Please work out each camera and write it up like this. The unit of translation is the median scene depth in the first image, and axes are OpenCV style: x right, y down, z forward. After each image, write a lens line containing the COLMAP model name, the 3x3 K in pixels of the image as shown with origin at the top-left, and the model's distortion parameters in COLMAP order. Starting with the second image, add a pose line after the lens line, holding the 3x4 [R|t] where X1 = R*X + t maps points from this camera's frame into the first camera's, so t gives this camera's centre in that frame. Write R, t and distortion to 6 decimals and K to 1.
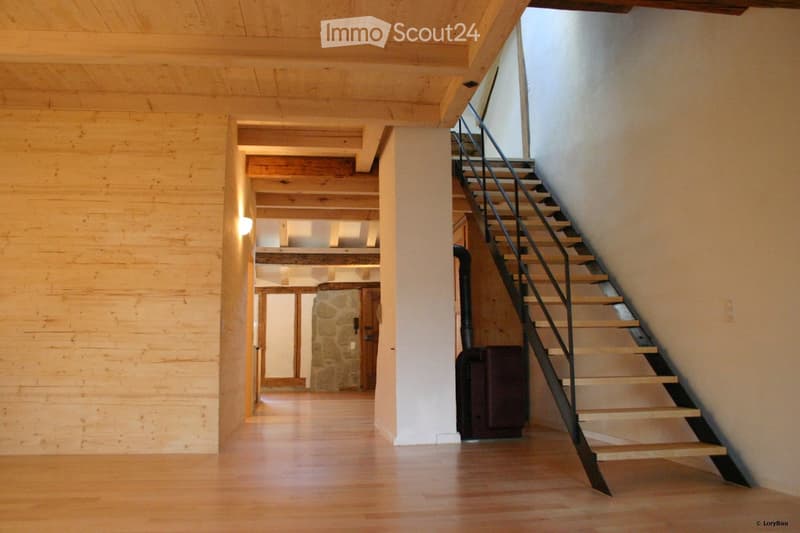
lens RADIAL K [[651.6, 0, 400.0], [0, 651.6, 266.5], [0, 0, 1]] dist [-0.160007, 0.136404]
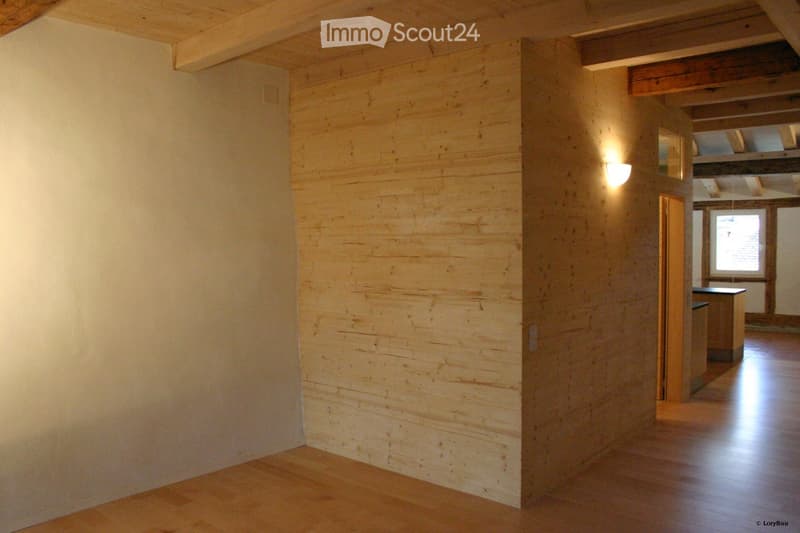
lens RADIAL K [[651.6, 0, 400.0], [0, 651.6, 266.5], [0, 0, 1]] dist [-0.160007, 0.136404]
pose [[0.658372, 0.034093, -0.751920, 0.159406], [0.105217, 0.984997, 0.136788, -0.097051], [0.745302, -0.169172, 0.644907, 0.396542]]
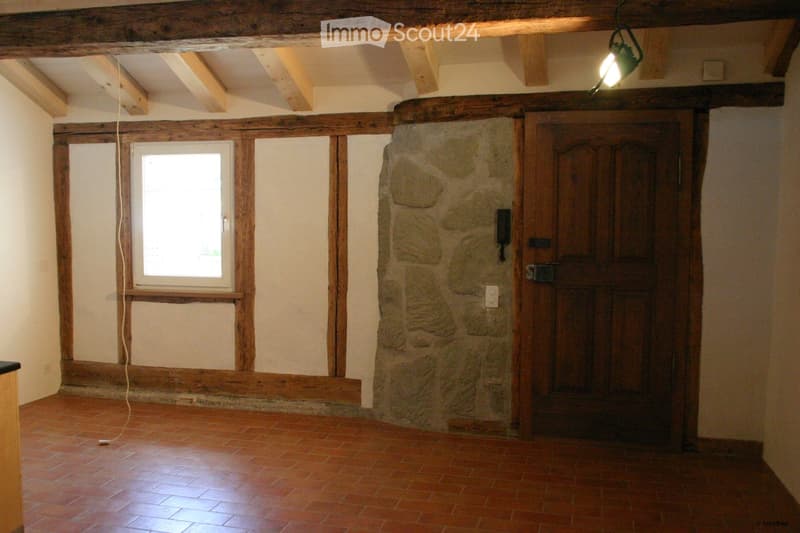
lens RADIAL K [[796.7, 0, 400.0], [0, 796.7, 266.5], [0, 0, 1]] dist [-0.219024, 0.303525]
pose [[0.919446, 0.045349, -0.390593, 0.091377], [0.037897, 0.978484, 0.202815, 0.065868], [0.391386, -0.201279, 0.897944, 1.562641]]
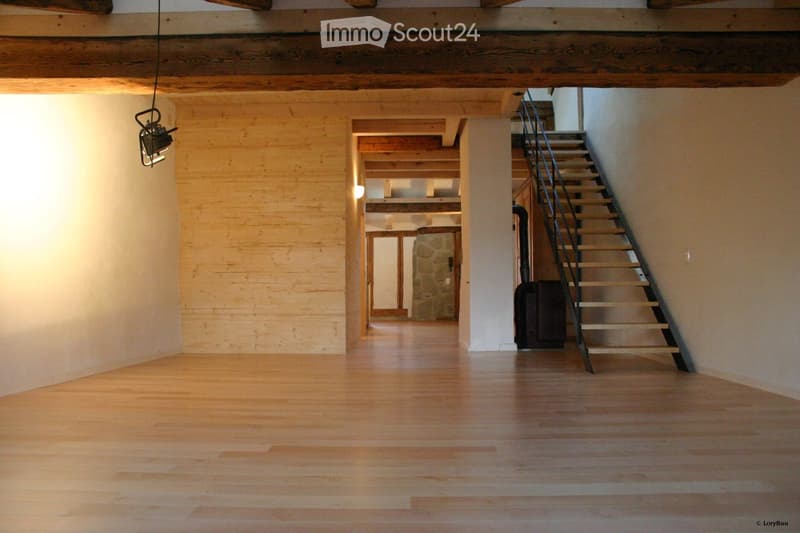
lens RADIAL K [[651.6, 0, 400.0], [0, 651.6, 266.5], [0, 0, 1]] dist [-0.160007, 0.136404]
pose [[0.987506, -0.002350, -0.157566, 0.063881], [0.017576, 0.995293, 0.095308, -0.040947], [0.156601, -0.096887, 0.982898, -0.374124]]
